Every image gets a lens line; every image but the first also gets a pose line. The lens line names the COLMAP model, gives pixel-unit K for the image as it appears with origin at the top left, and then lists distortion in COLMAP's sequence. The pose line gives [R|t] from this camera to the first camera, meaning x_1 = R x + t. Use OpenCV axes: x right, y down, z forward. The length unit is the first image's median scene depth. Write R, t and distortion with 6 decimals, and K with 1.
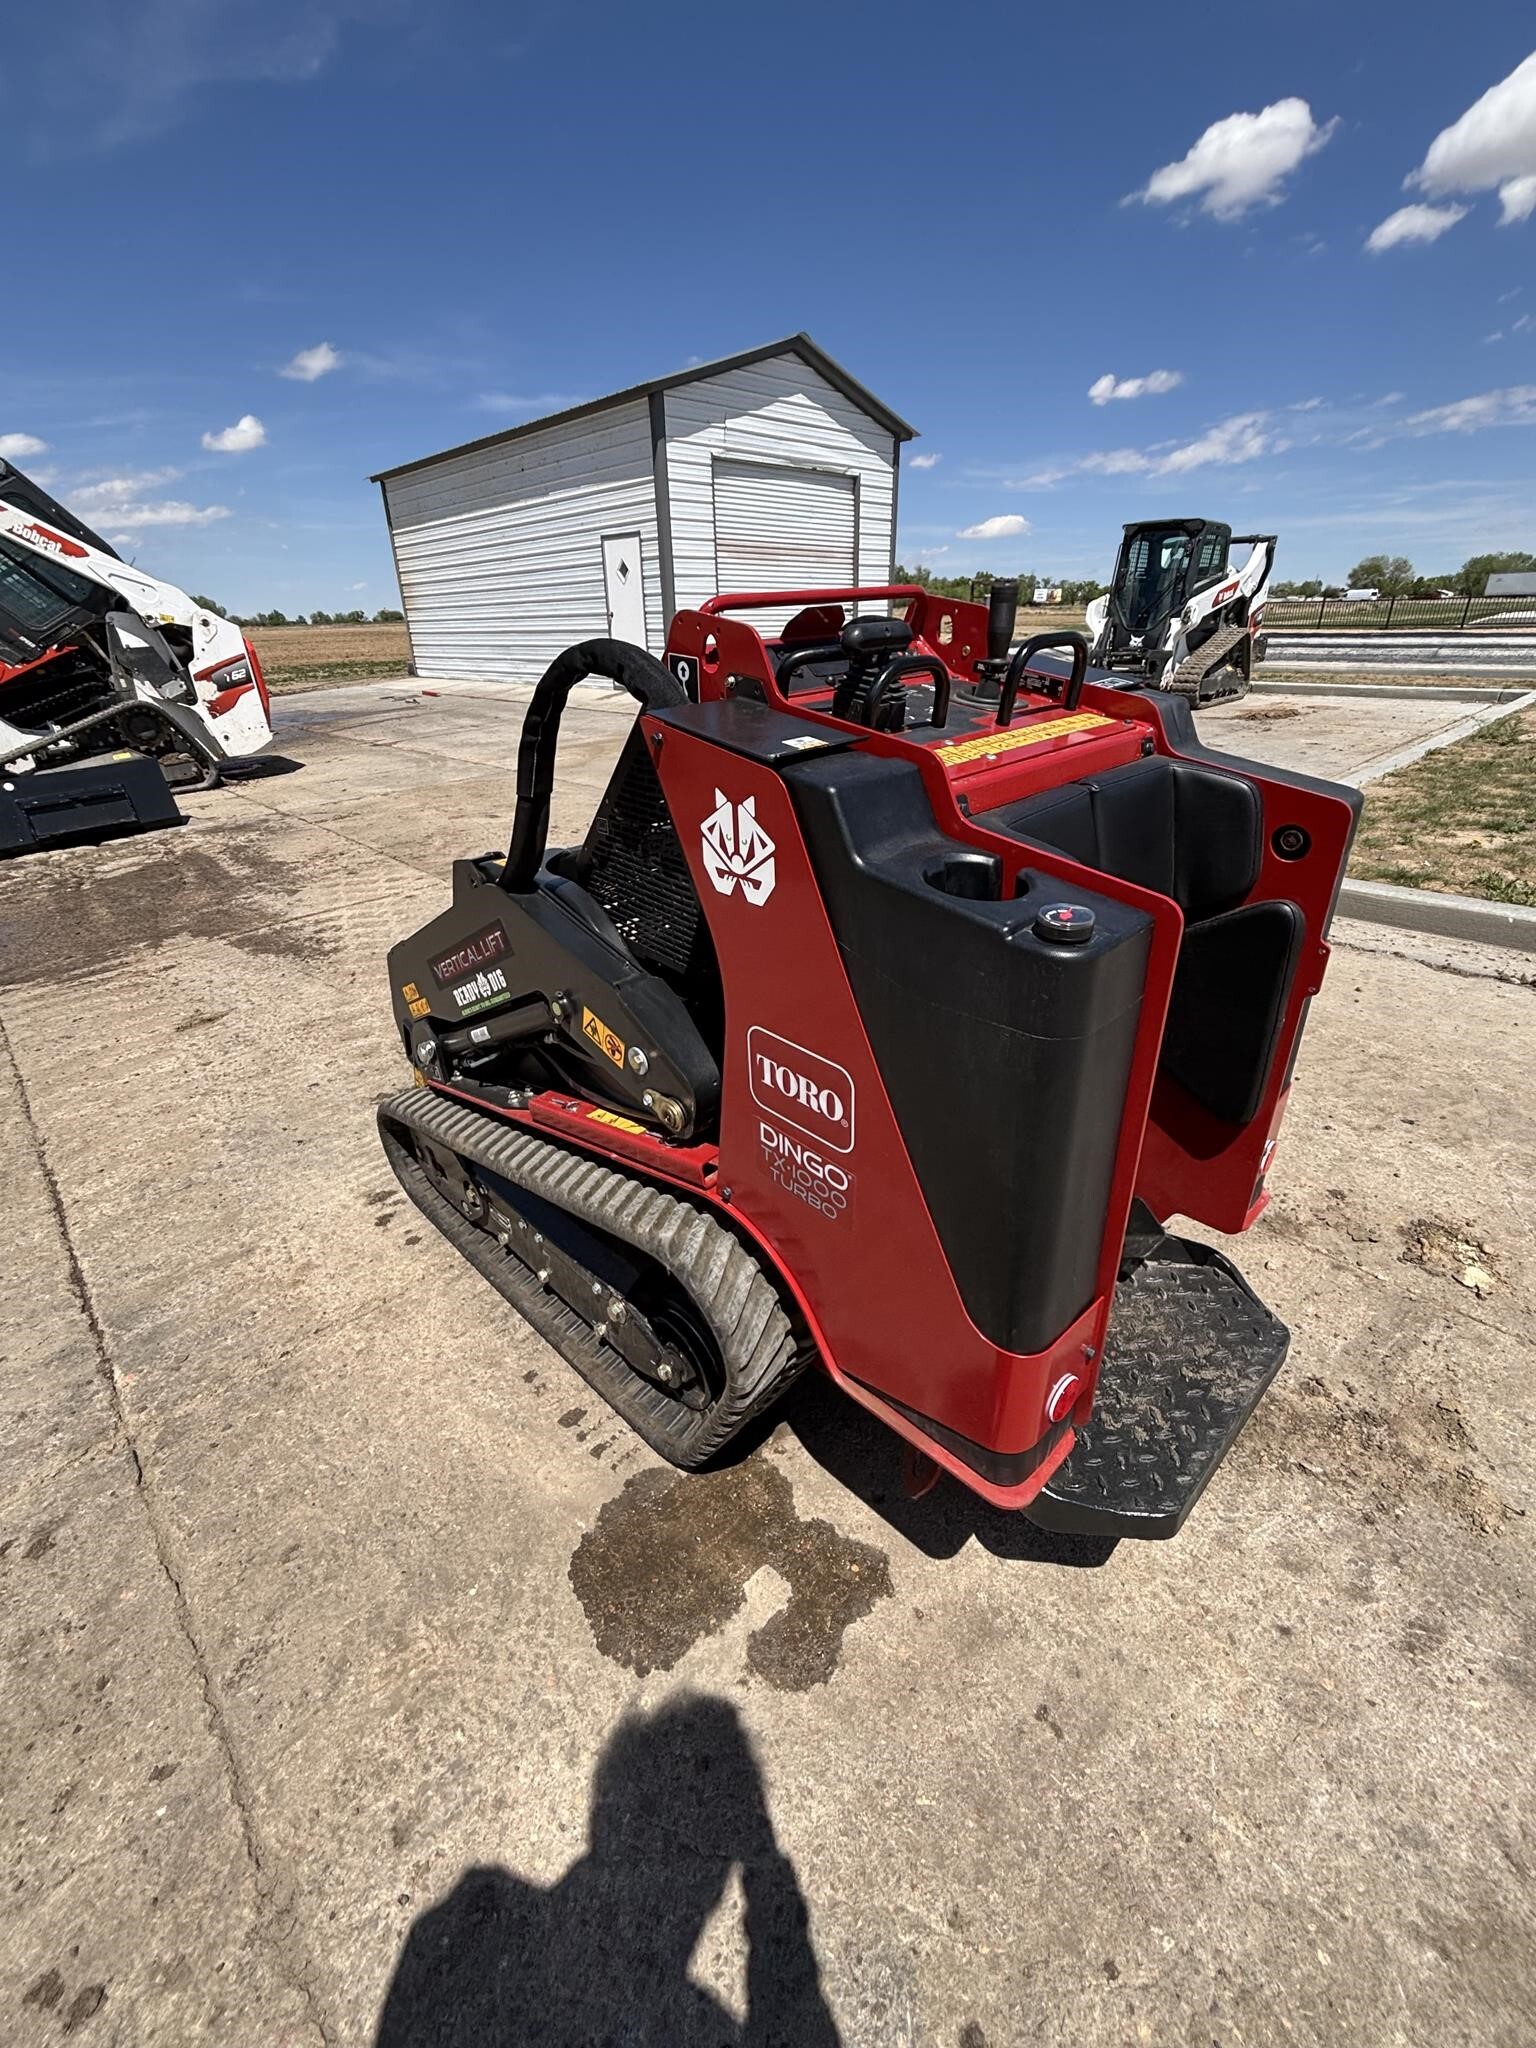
lens RADIAL K [[874.1, 0, 774.6], [0, 874.1, 1018.3], [0, 0, 1]] dist [-0.020323, 0.013209]
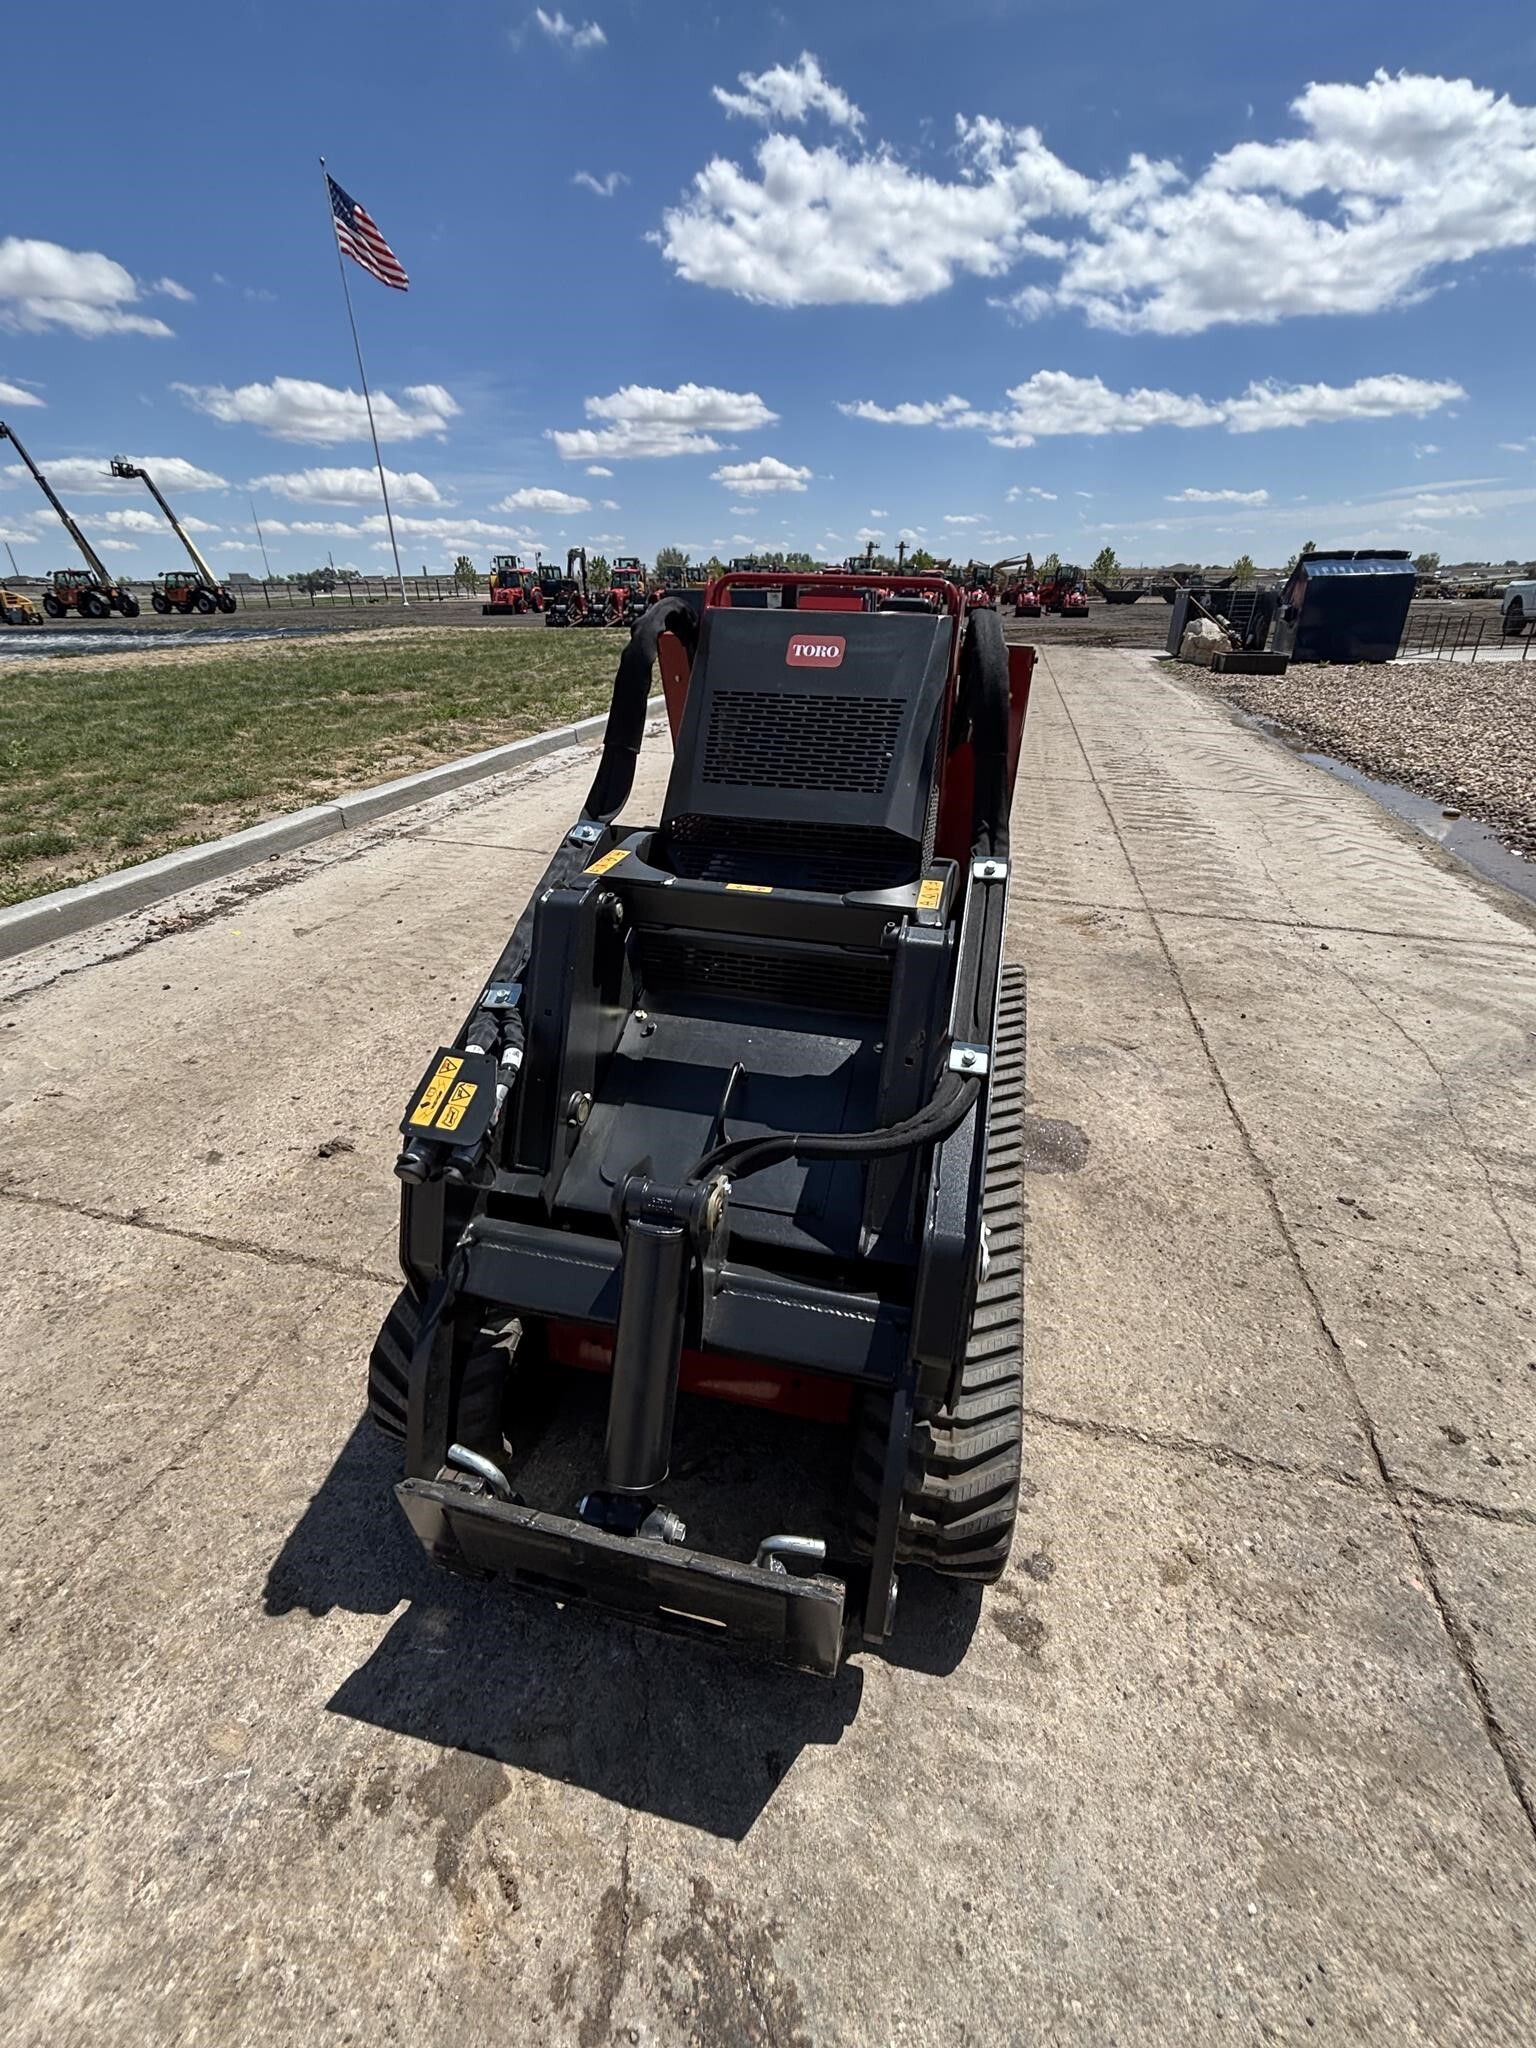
lens RADIAL K [[866.8, 0, 772.4], [0, 866.8, 1021.9], [0, 0, 1]] dist [-0.017206, 0.009487]
pose [[-0.538531, -0.359895, 0.761879, -0.890011], [0.369135, 0.712042, 0.597274, -0.638461], [-0.757446, 0.602887, -0.250607, 1.402653]]
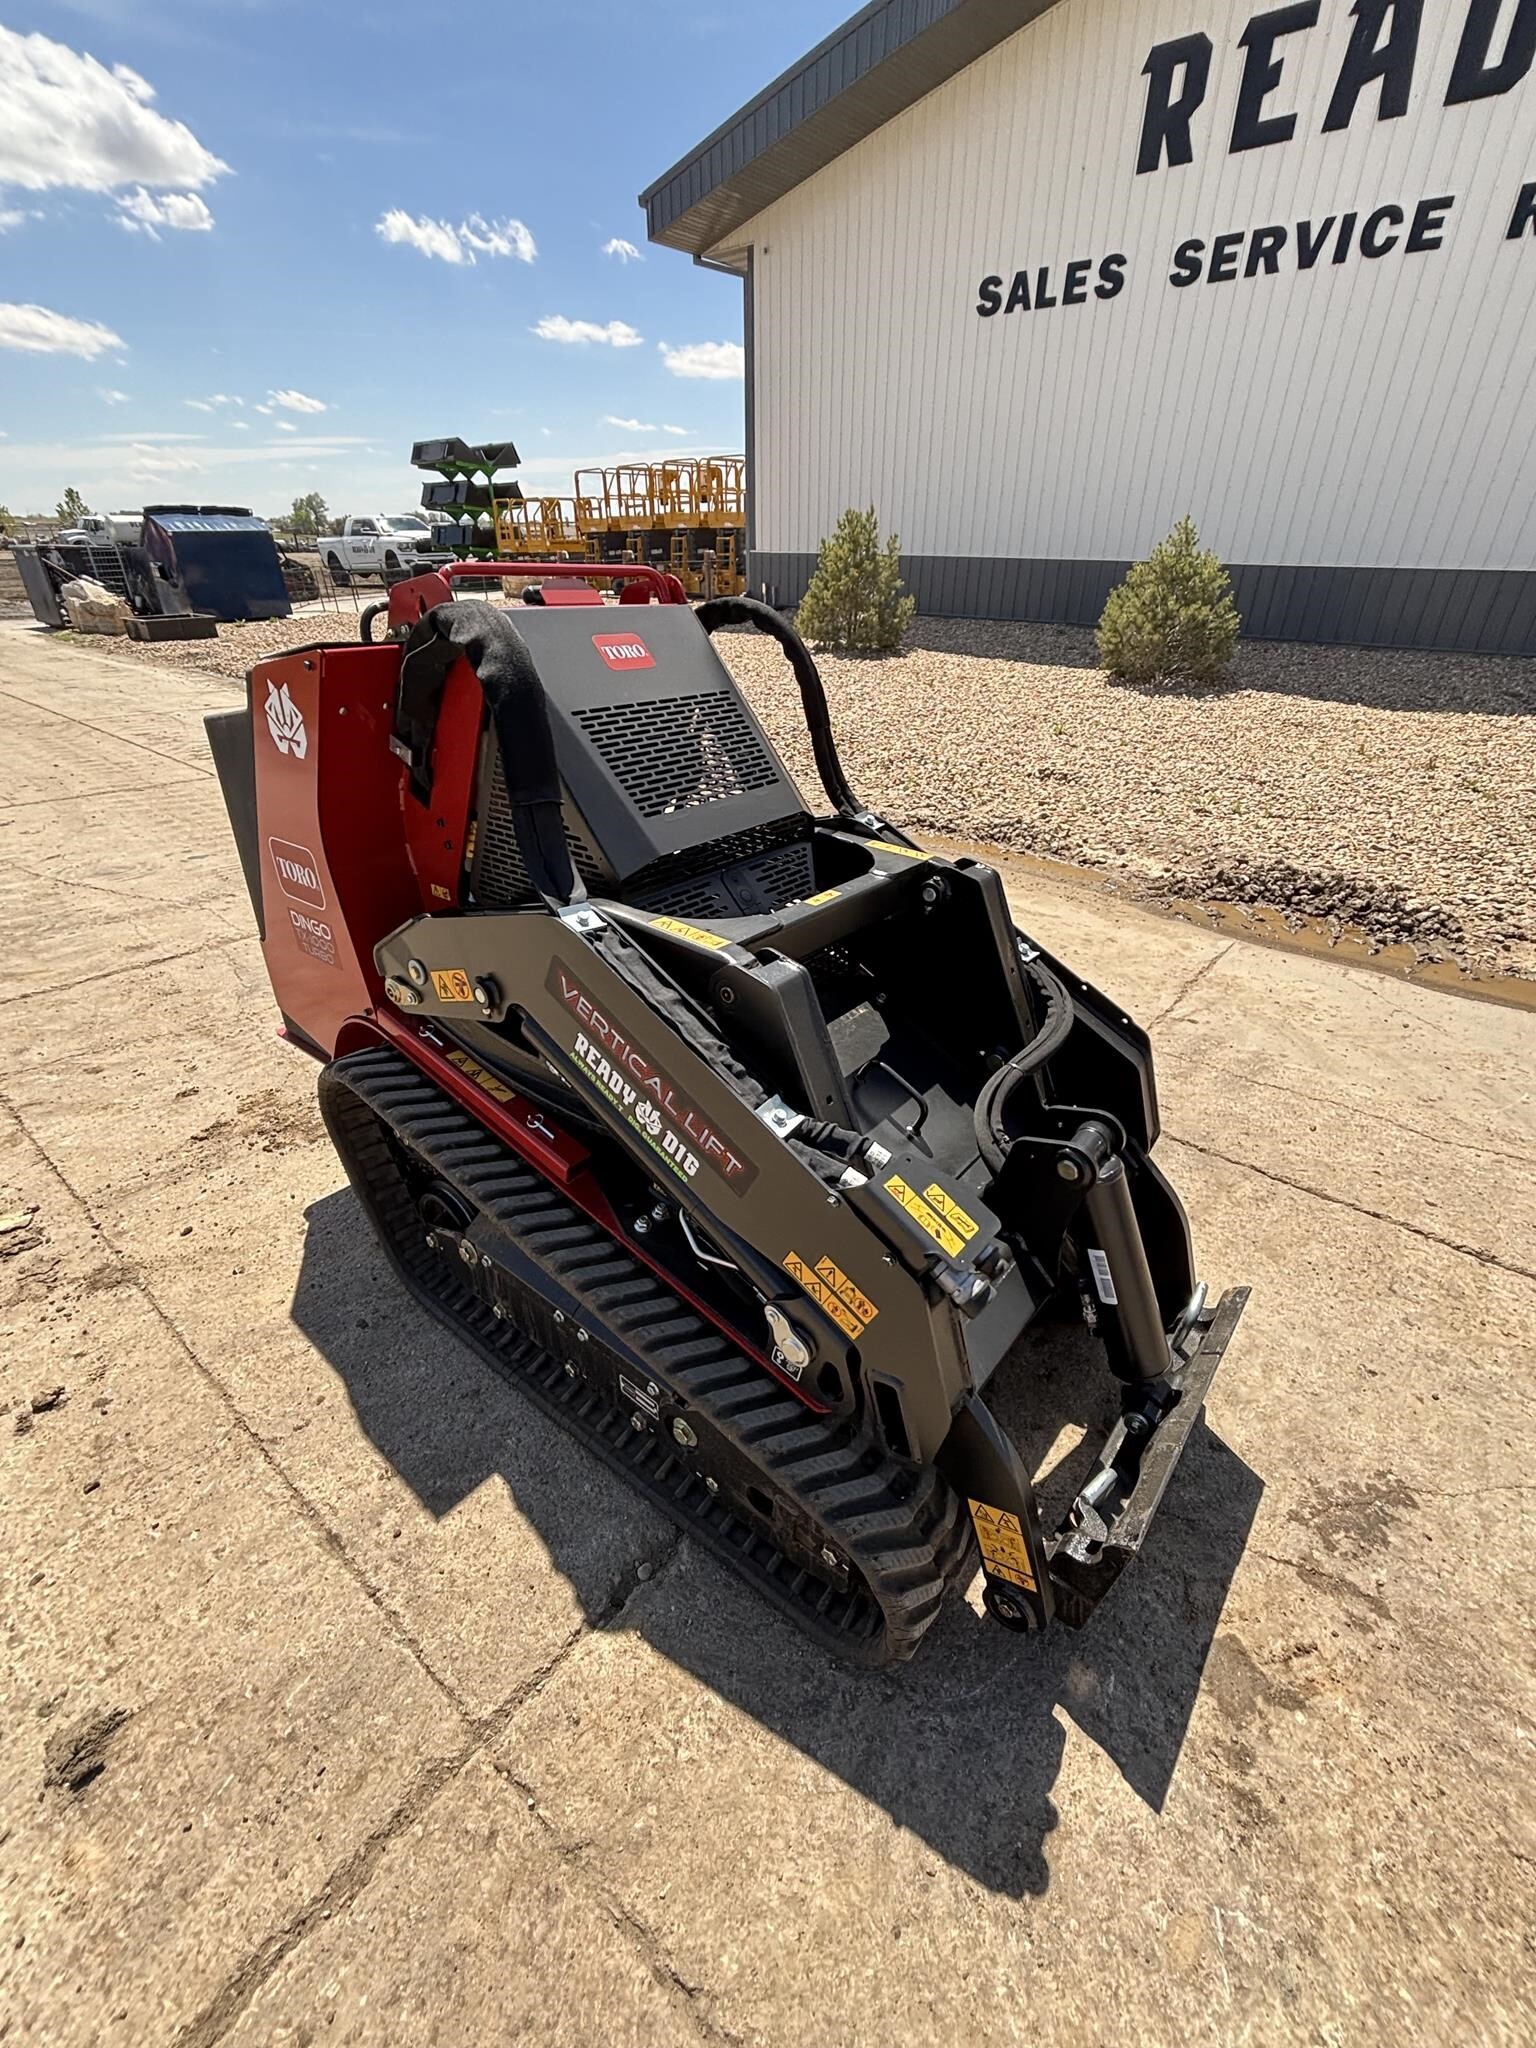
lens RADIAL K [[868.5, 0, 771.9], [0, 868.5, 1021.1], [0, 0, 1]] dist [-0.015992, 0.009778]
pose [[-0.992732, 0.071205, -0.097016, -0.051294], [-0.036930, 0.587013, 0.808735, -0.833560], [0.114536, 0.806440, -0.580117, 1.698764]]
